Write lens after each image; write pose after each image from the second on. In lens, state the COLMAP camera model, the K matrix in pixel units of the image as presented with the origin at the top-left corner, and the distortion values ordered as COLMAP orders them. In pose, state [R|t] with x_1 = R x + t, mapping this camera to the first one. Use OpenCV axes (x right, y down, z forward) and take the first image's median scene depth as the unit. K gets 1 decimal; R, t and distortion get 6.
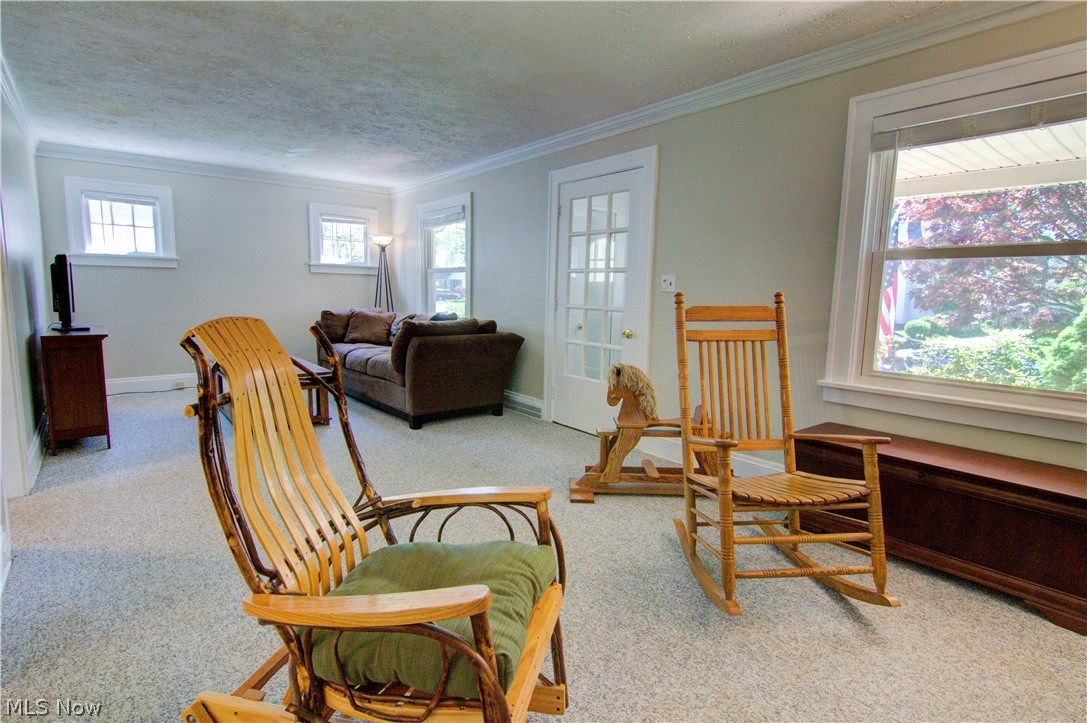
lens RADIAL K [[556.1, 0, 544.6], [0, 556.1, 362.6], [0, 0, 1]] dist [-0.003403, -0.000143]
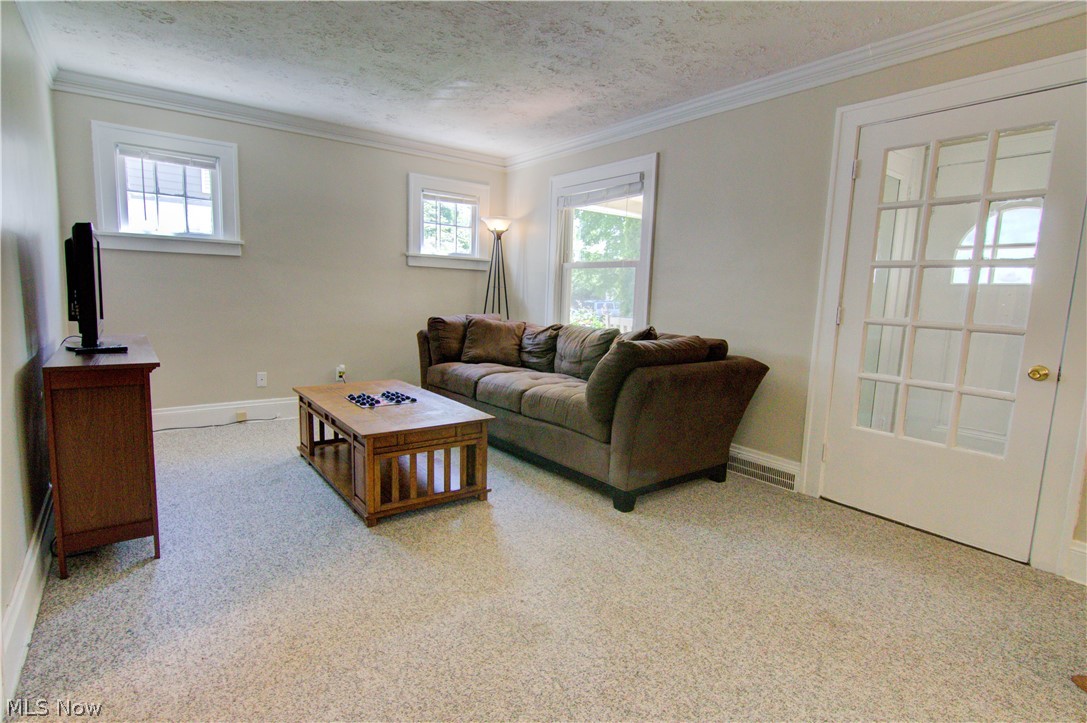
lens RADIAL K [[556.1, 0, 542.2], [0, 556.1, 362.5], [0, 0, 1]] dist [-0.003403, -0.000143]
pose [[0.999386, 0.017587, -0.030315, -0.277731], [-0.017648, 0.999843, -0.001745, -0.042172], [0.030280, 0.002279, 0.999539, 0.325072]]
